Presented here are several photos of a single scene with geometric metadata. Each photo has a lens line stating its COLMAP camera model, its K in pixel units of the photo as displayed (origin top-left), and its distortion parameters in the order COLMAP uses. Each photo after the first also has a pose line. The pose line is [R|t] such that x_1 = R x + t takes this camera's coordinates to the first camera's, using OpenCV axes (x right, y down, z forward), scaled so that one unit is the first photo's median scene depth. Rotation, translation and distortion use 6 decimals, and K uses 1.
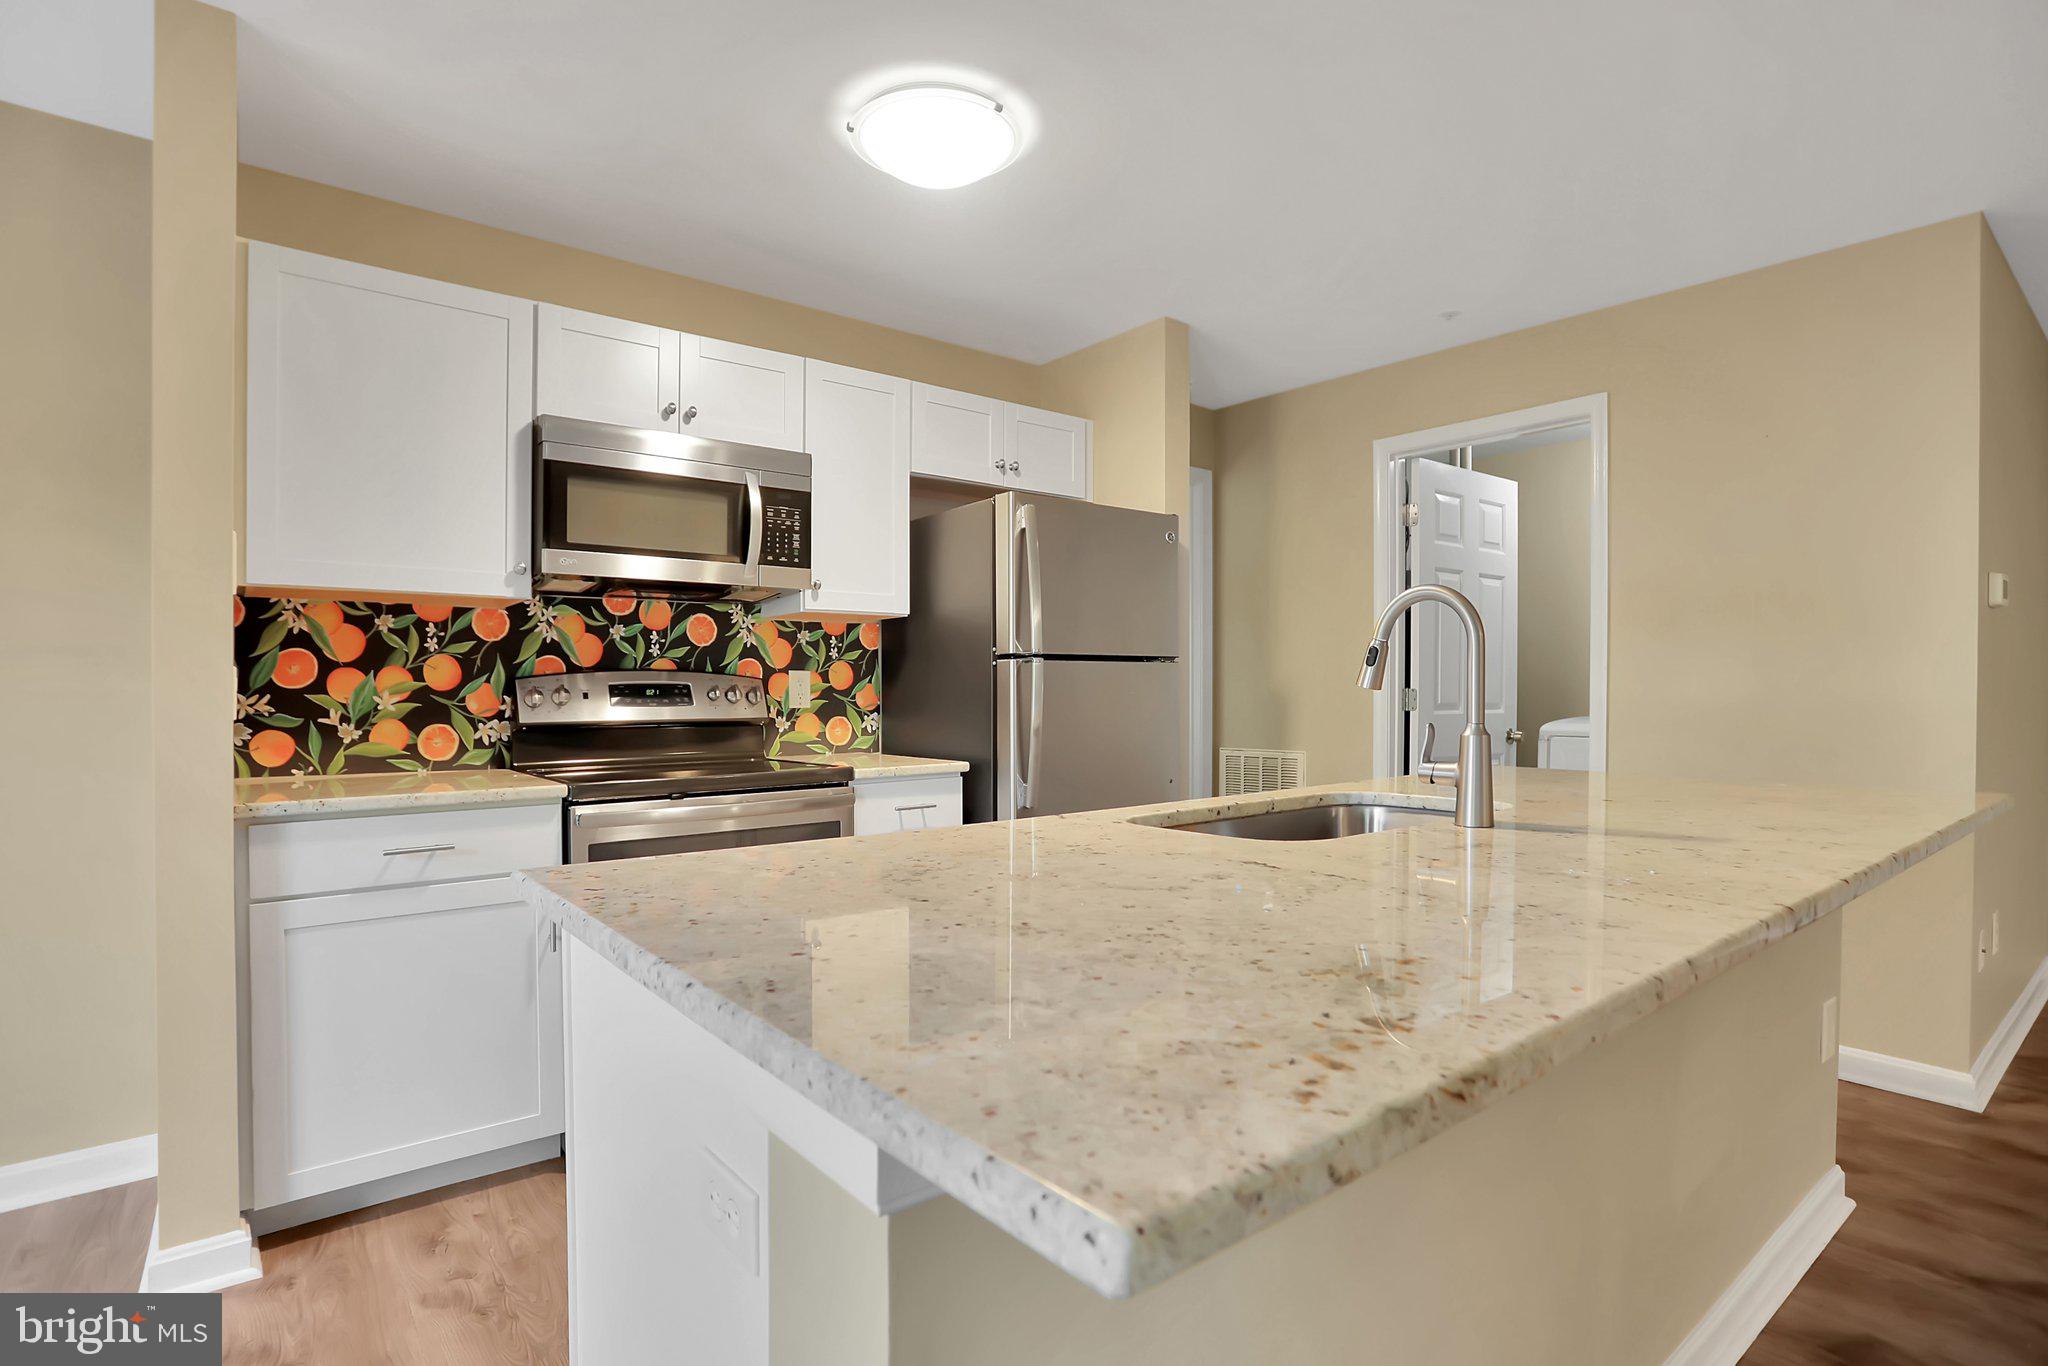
lens RADIAL K [[1000.2, 0, 1038.5], [0, 1000.2, 691.4], [0, 0, 1]] dist [-0.035879, 0.007135]
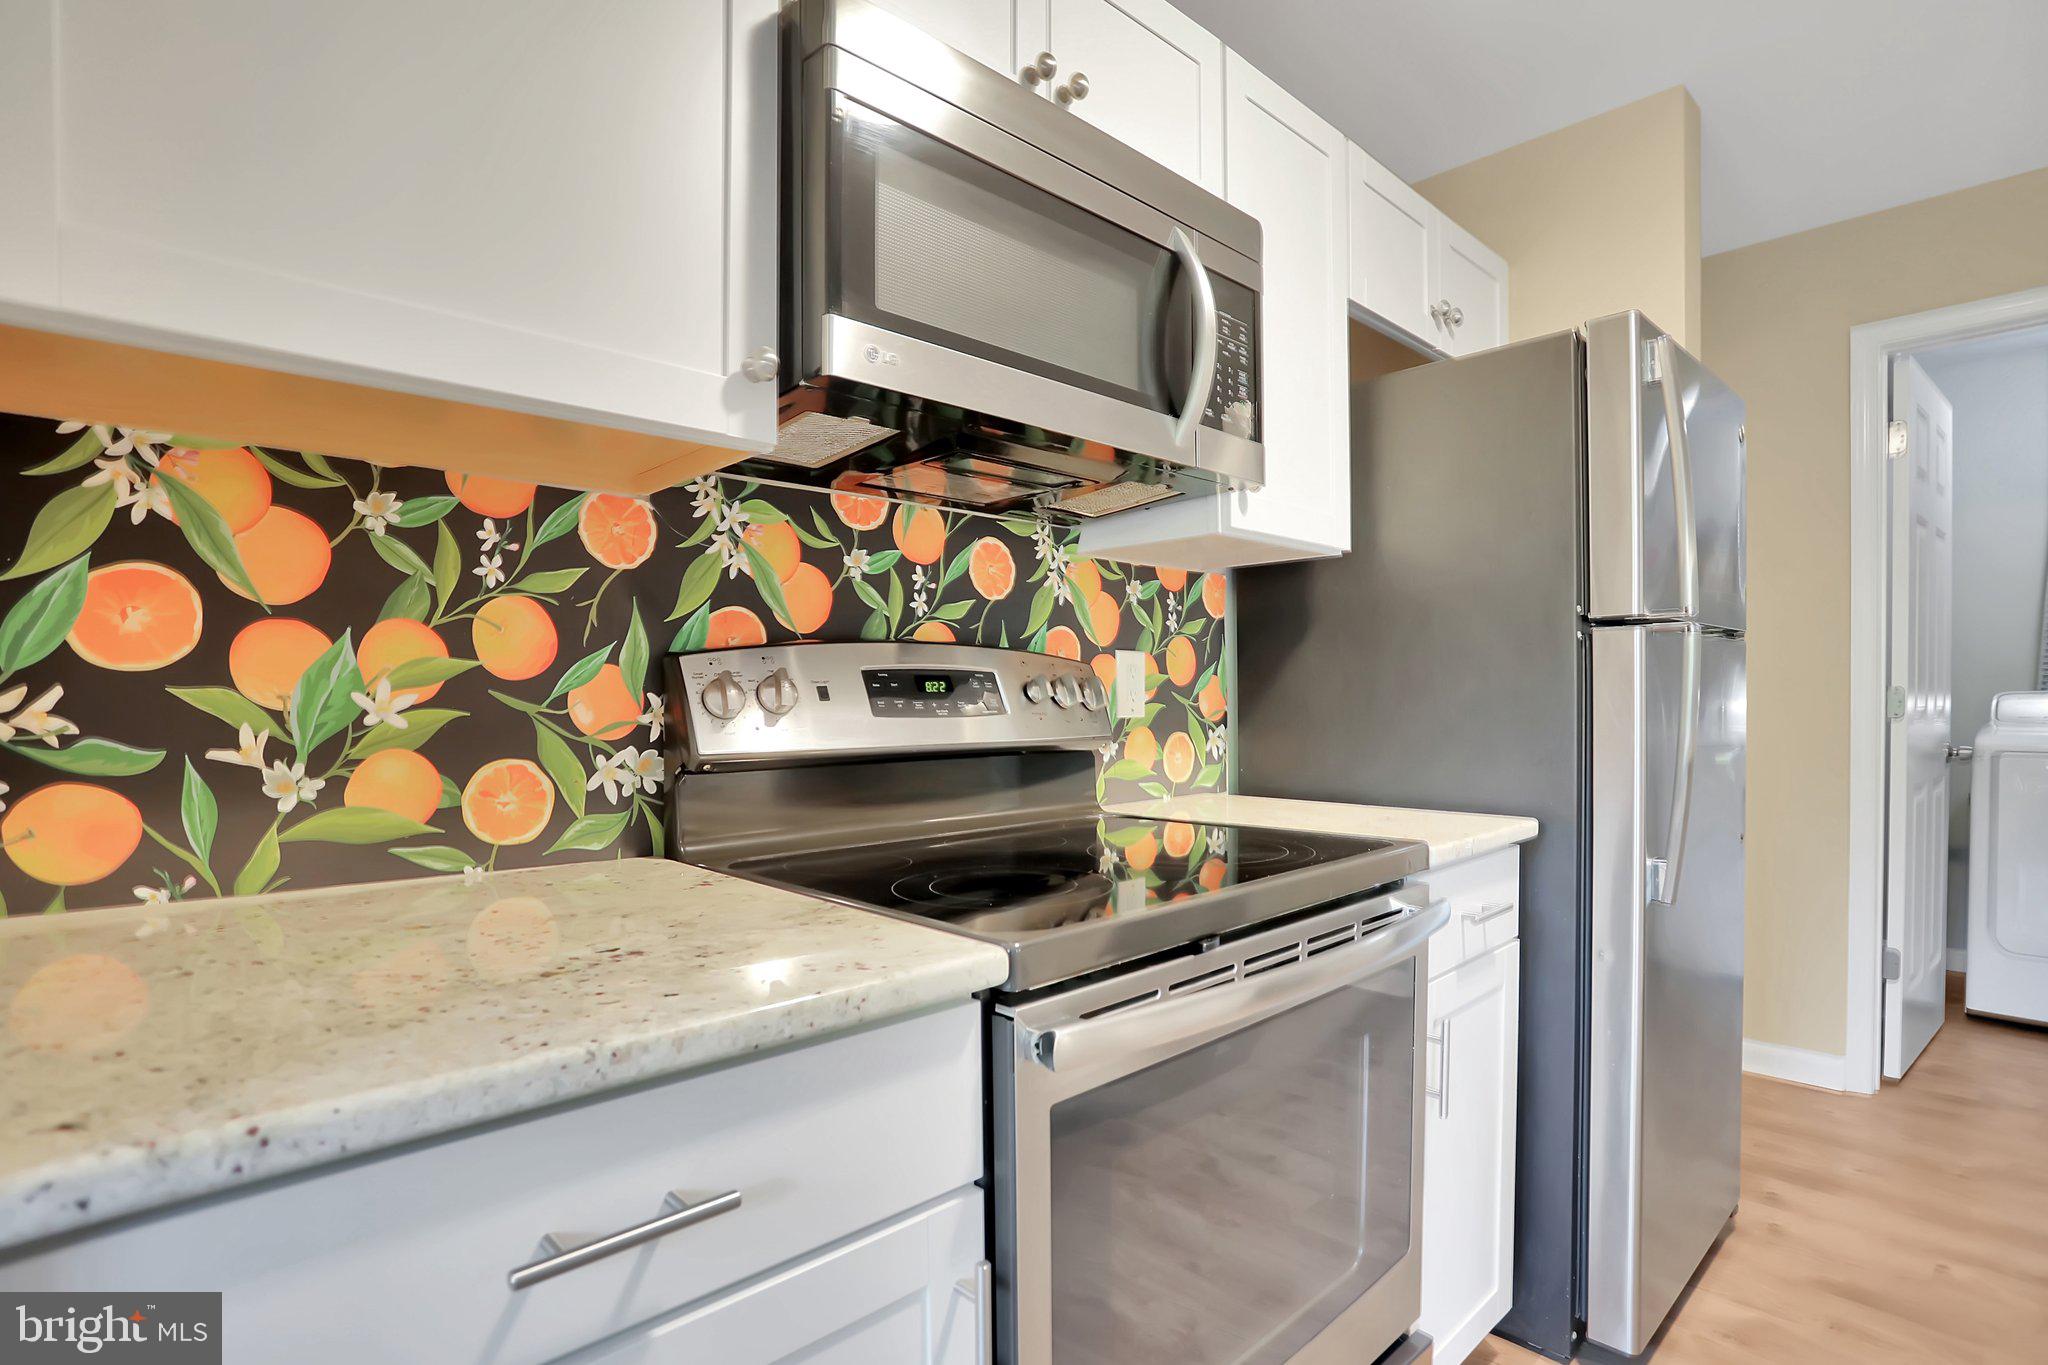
lens RADIAL K [[1000.2, 0, 1062.8], [0, 1000.2, 725.1], [0, 0, 1]] dist [-0.035879, 0.007135]
pose [[0.996238, -0.001715, 0.086646, -0.395420], [-0.000606, 0.999642, 0.026752, 0.006838], [-0.086661, -0.026703, 0.995880, 0.540373]]
